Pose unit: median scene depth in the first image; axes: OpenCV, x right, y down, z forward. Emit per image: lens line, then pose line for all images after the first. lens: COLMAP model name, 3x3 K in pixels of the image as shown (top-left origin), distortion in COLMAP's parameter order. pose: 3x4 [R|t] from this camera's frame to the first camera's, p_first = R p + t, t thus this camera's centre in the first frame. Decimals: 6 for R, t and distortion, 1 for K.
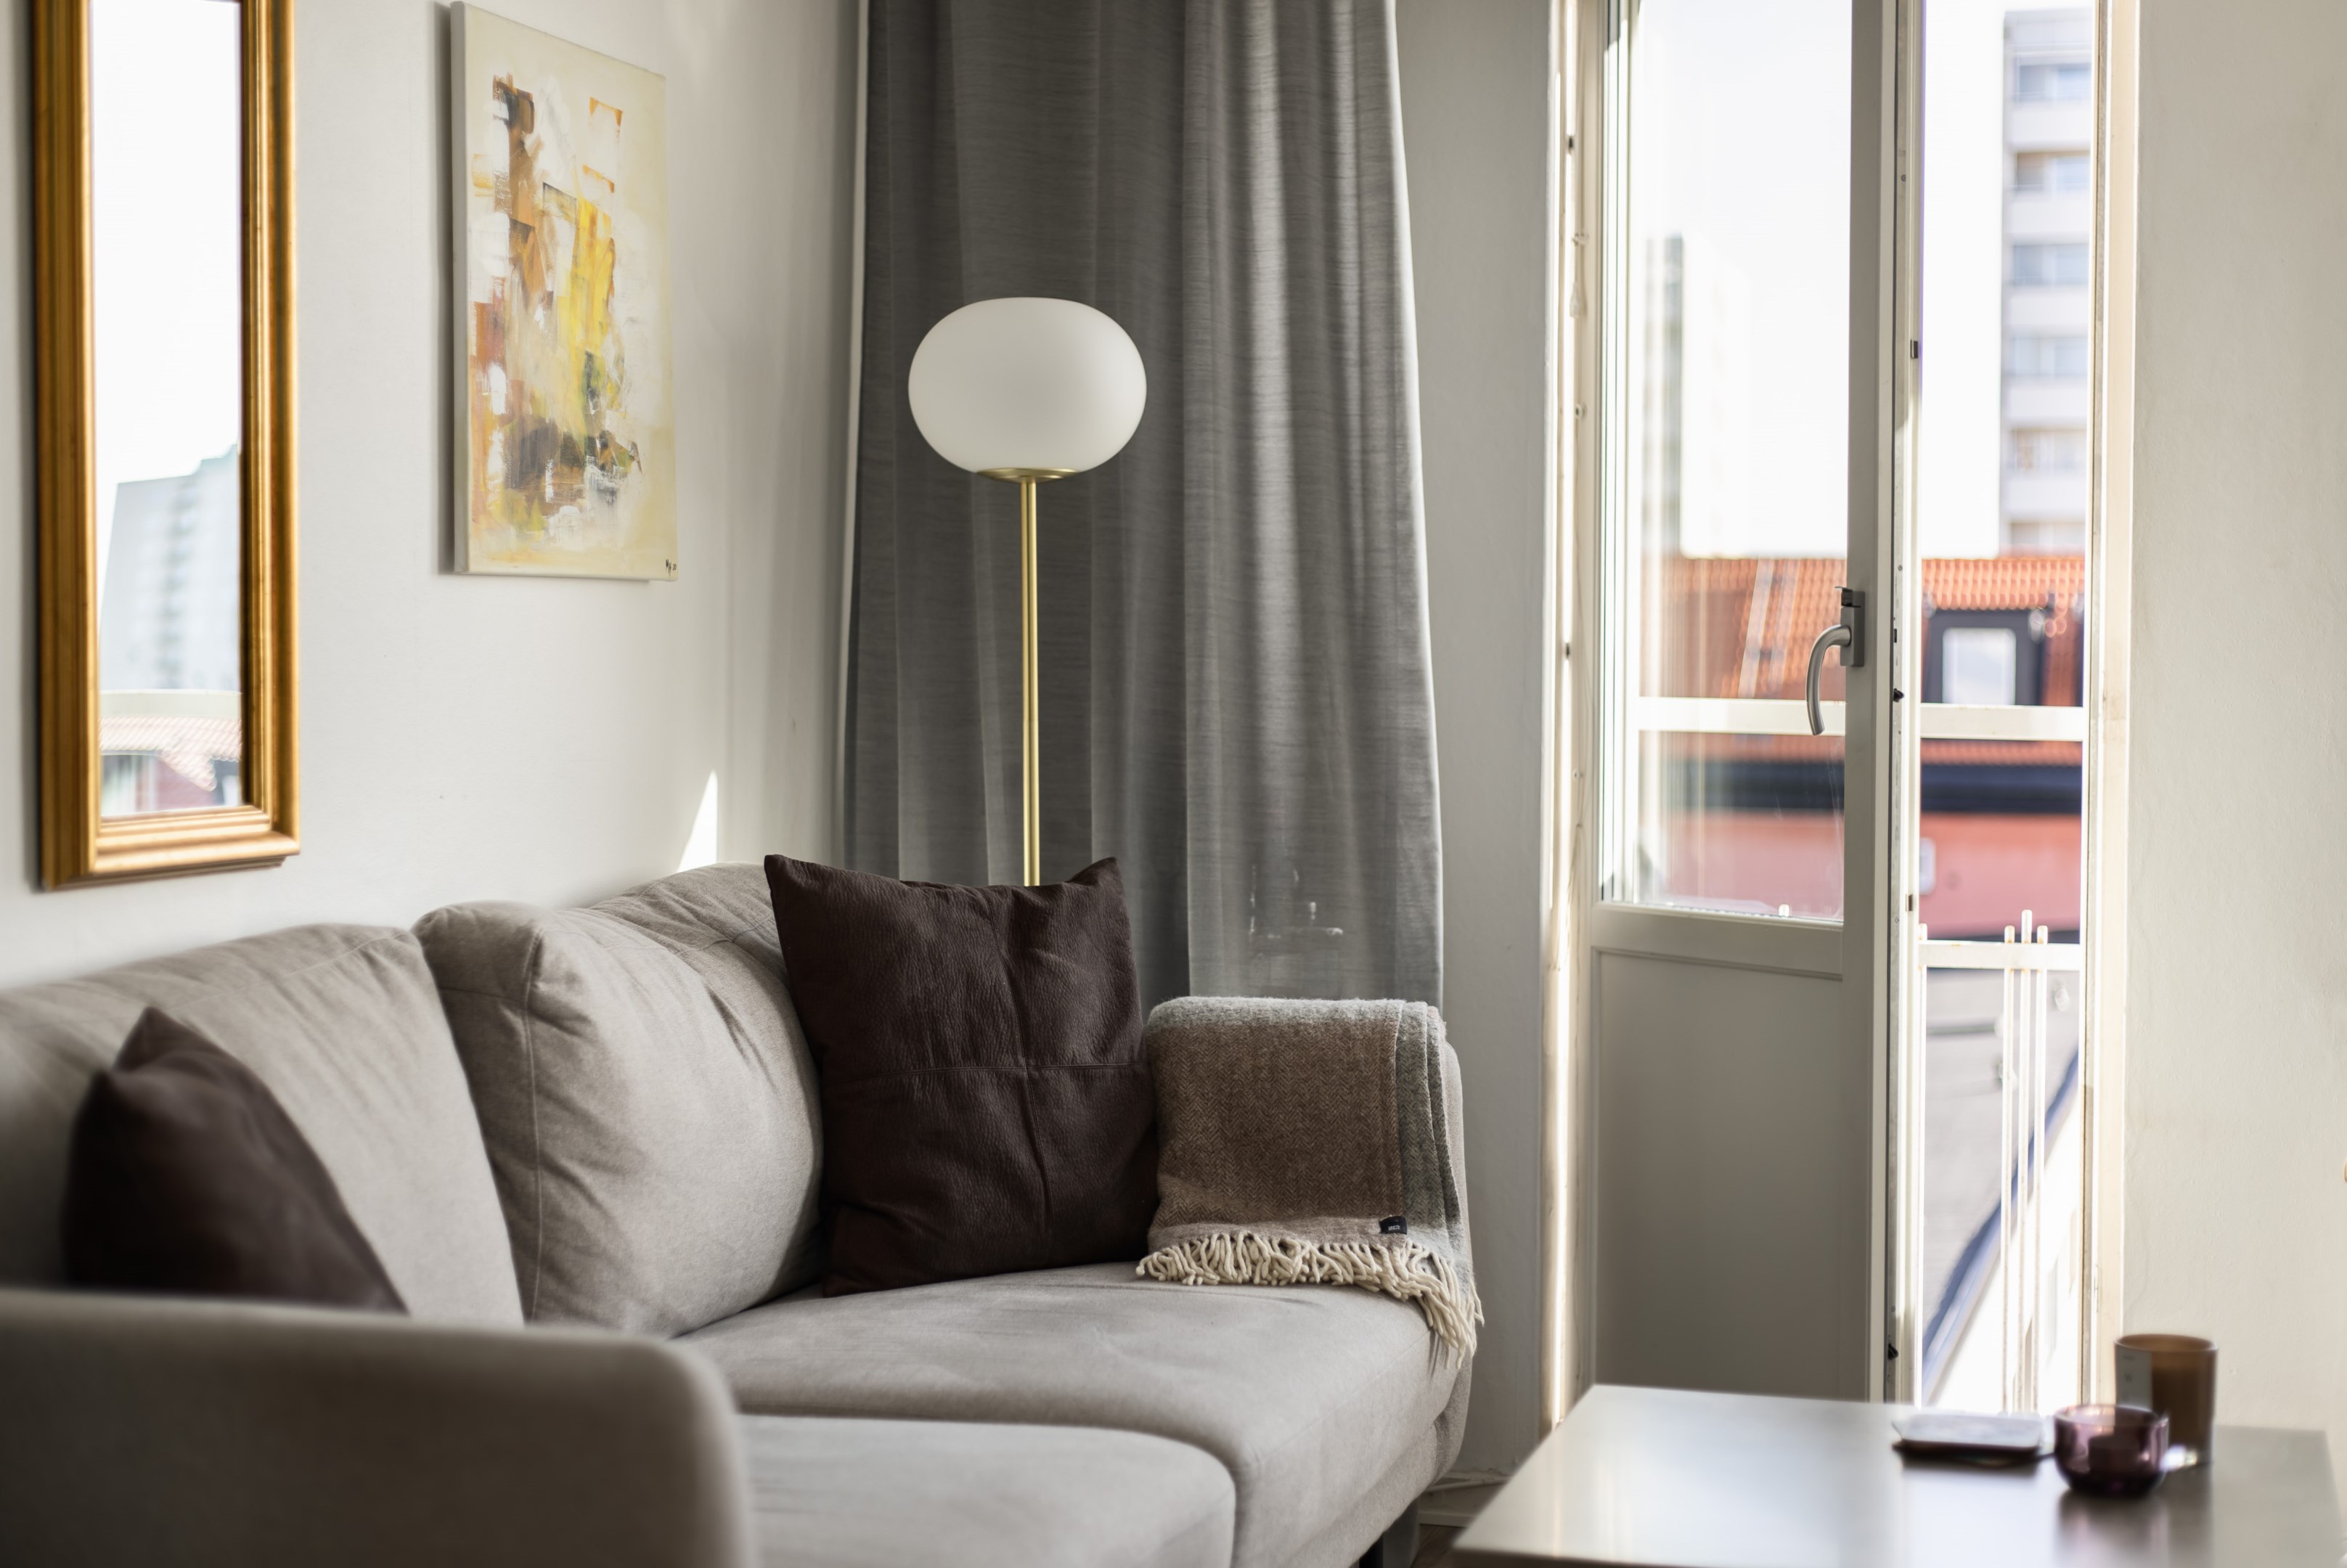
lens RADIAL K [[3386.6, 0, 1188.2], [0, 3386.6, 778.1], [0, 0, 1]] dist [0.011343, 0.000000]
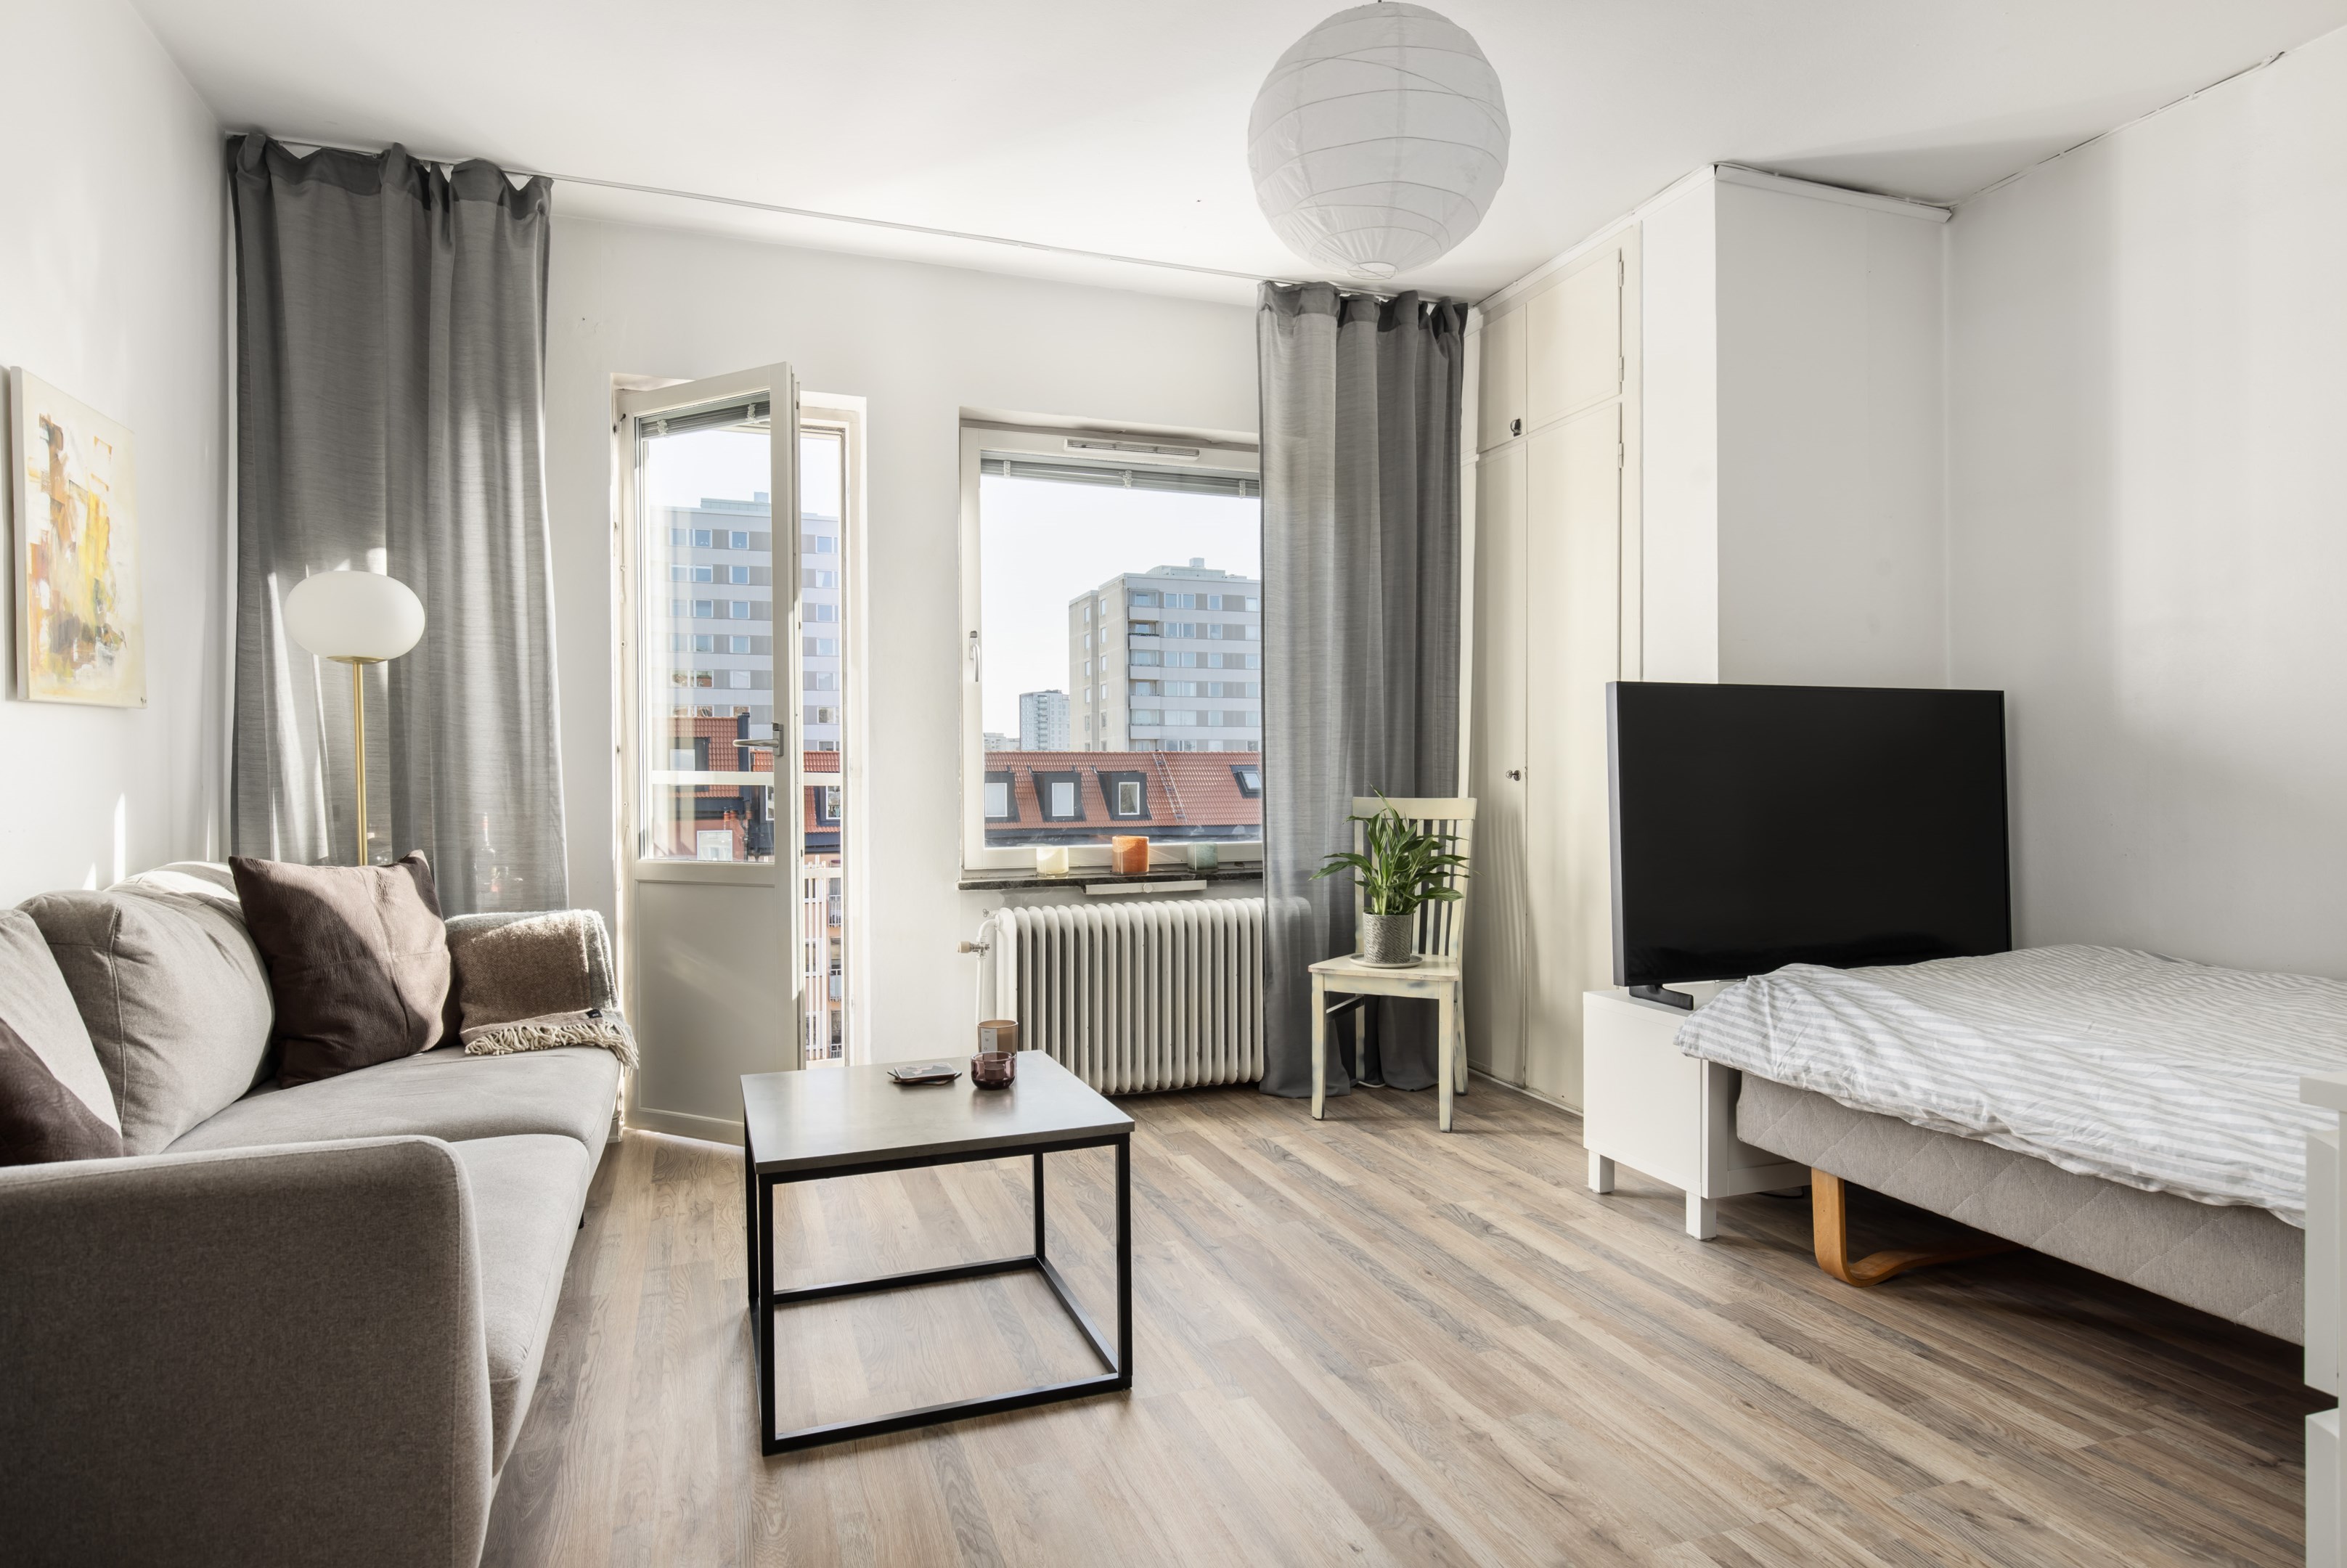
lens RADIAL K [[1273.7, 0, 1171.1], [0, 1273.7, 792.7], [0, 0, 1]] dist [-0.000973, 0.001992]
pose [[0.796727, -0.018110, 0.604068, -0.135205], [0.024054, 0.999709, -0.001755, 0.001386], [-0.603860, 0.015928, 0.796931, 0.129555]]
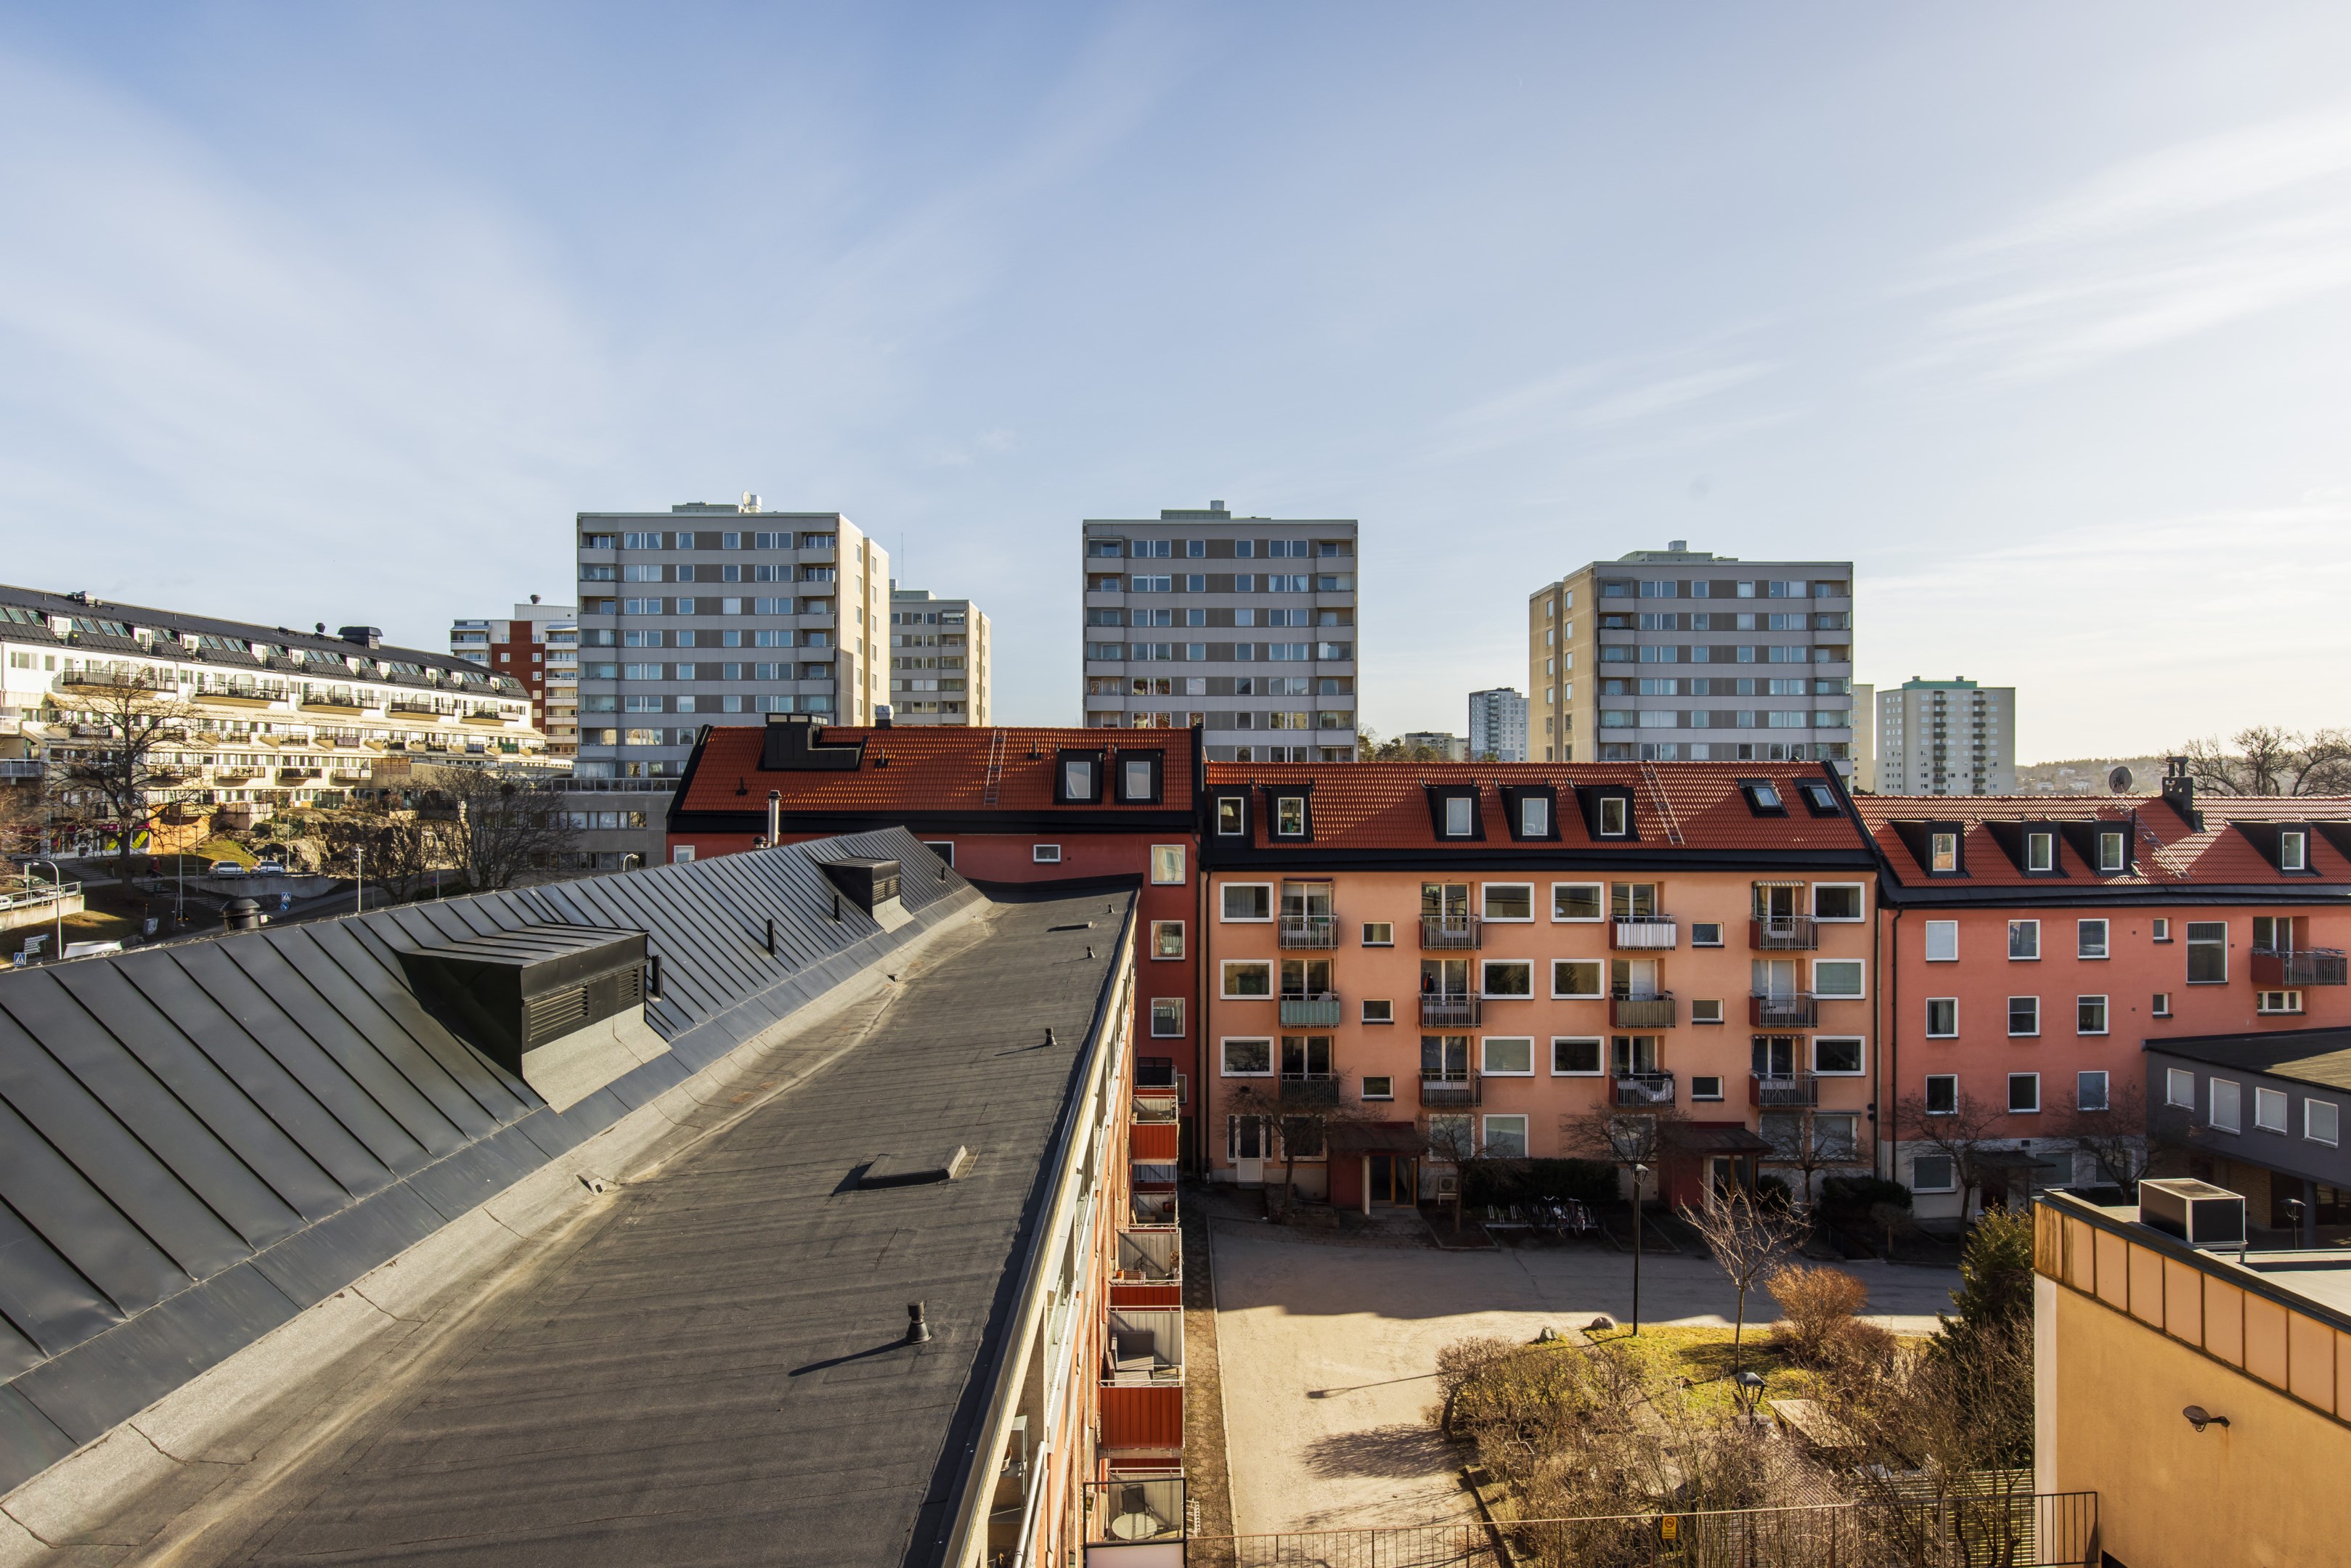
lens RADIAL K [[1275.8, 0, 1169.5], [0, 1275.8, 782.7], [0, 0, 1]] dist [-0.000973, 0.001992]
pose [[0.954816, -0.008070, 0.297090, 0.256777], [0.013400, 0.999784, -0.015909, -0.178903], [-0.296897, 0.019171, 0.954717, 1.203802]]
